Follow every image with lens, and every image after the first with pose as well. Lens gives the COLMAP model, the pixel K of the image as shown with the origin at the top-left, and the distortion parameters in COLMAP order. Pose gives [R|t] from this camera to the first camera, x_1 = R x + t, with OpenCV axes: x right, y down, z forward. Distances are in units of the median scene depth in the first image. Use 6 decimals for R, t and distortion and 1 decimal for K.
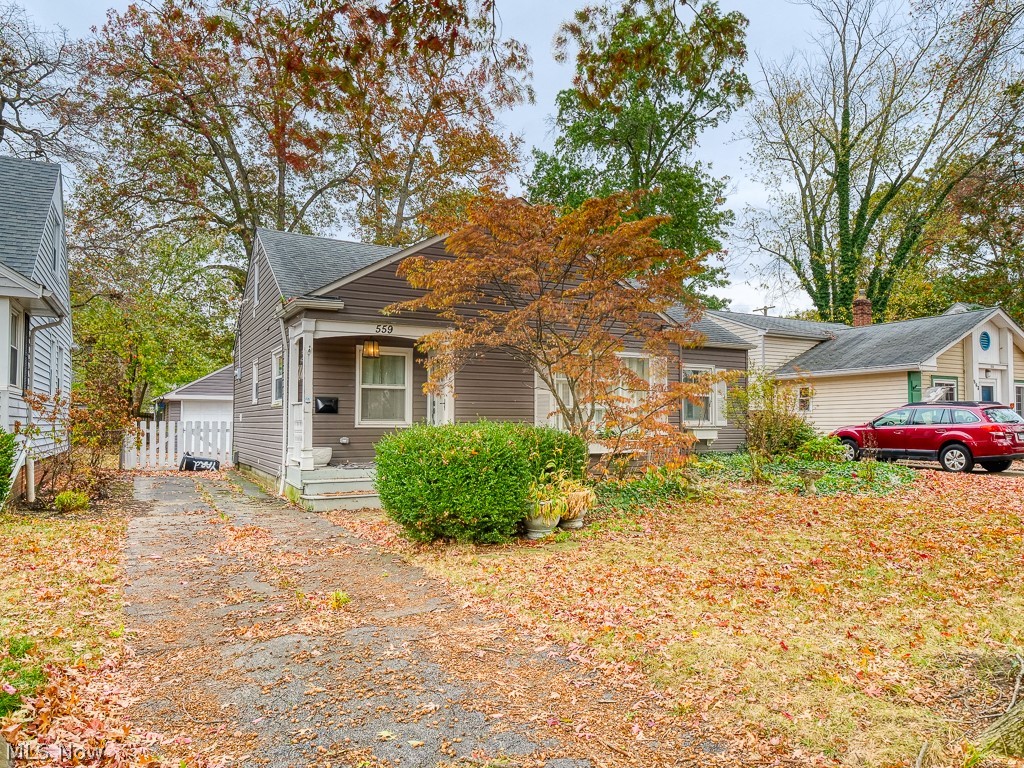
lens RADIAL K [[682.5, 0, 512.0], [0, 682.5, 384.0], [0, 0, 1]] dist [0.003076, -0.000352]
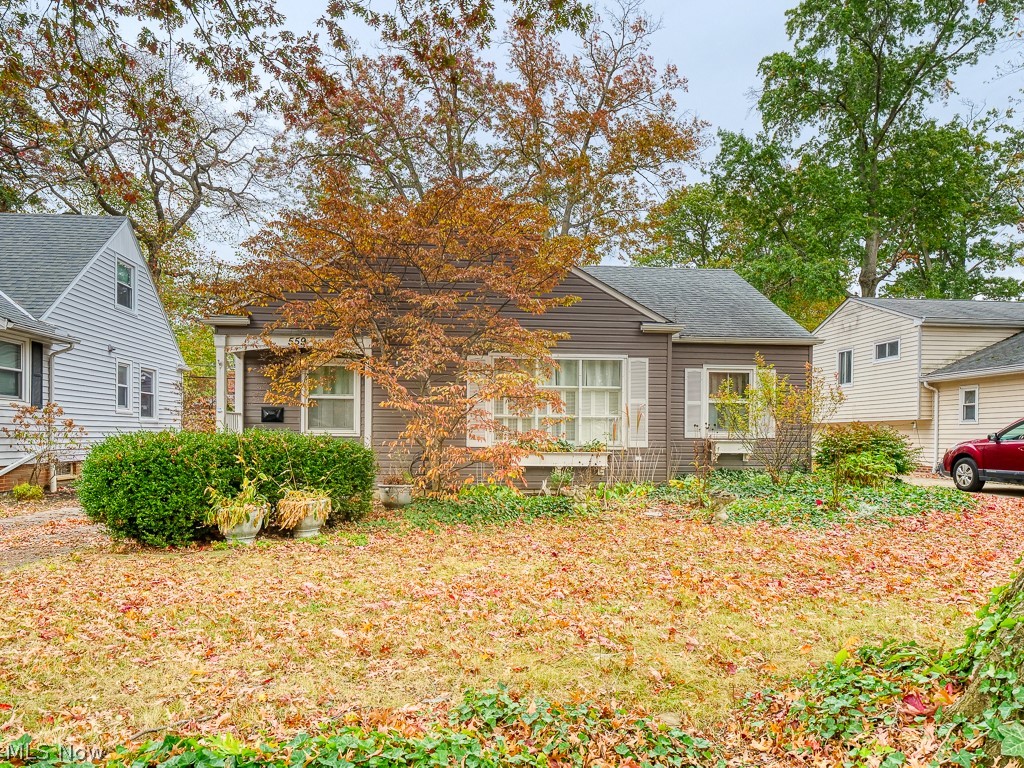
lens RADIAL K [[680.3, 0, 510.4], [0, 680.3, 436.2], [0, 0, 1]] dist [-0.000521, -0.004042]
pose [[0.918042, 0.008488, -0.396393, 0.137385], [0.015325, 0.998264, 0.056869, 0.002675], [0.396188, -0.058283, 0.916318, 0.045138]]
